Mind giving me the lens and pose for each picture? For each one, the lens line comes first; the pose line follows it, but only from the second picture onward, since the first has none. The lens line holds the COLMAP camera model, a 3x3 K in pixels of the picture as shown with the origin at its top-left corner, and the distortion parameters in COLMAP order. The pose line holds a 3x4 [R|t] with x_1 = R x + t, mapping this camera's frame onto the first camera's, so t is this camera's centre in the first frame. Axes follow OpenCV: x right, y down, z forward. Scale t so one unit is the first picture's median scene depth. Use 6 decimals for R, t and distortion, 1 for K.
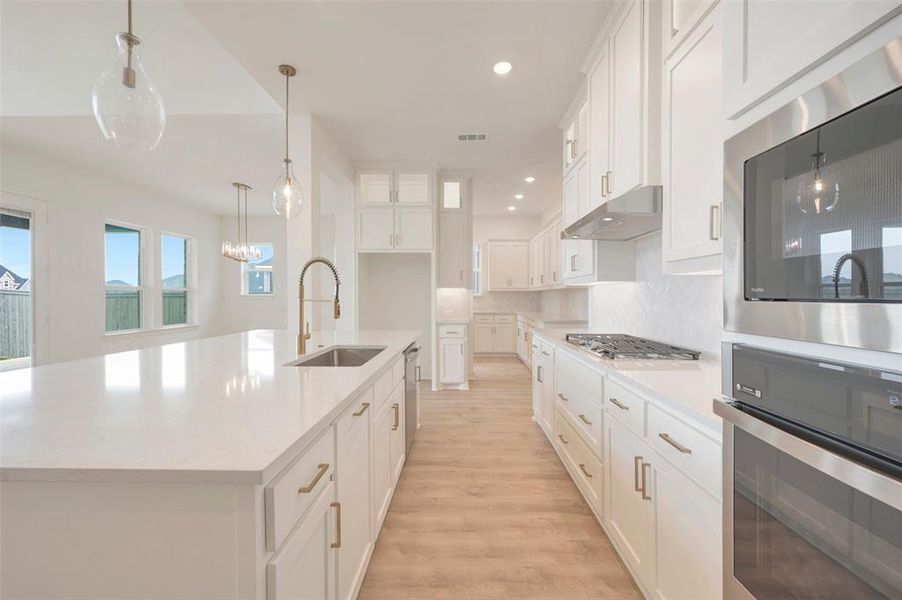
lens RADIAL K [[372.2, 0, 448.3], [0, 372.2, 302.3], [0, 0, 1]] dist [0.000741, 0.000021]
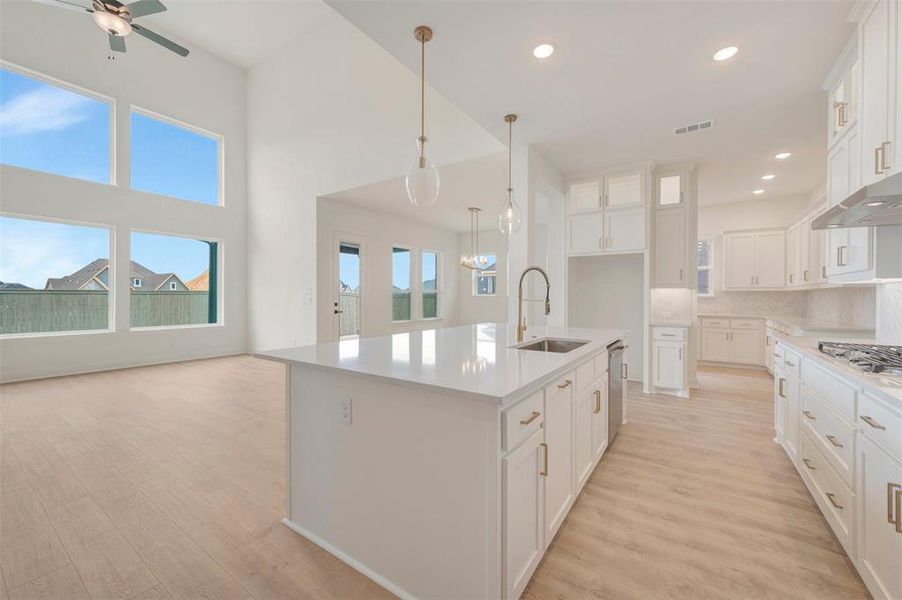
lens RADIAL K [[352.4, 0, 451.0], [0, 352.4, 300.0], [0, 0, 1]] dist [0.001701, 0.000487]
pose [[0.846037, 0.006229, -0.533087, 0.033047], [-0.010261, 0.999937, -0.004601, 0.001894], [0.533025, 0.009363, 0.846048, -0.099567]]
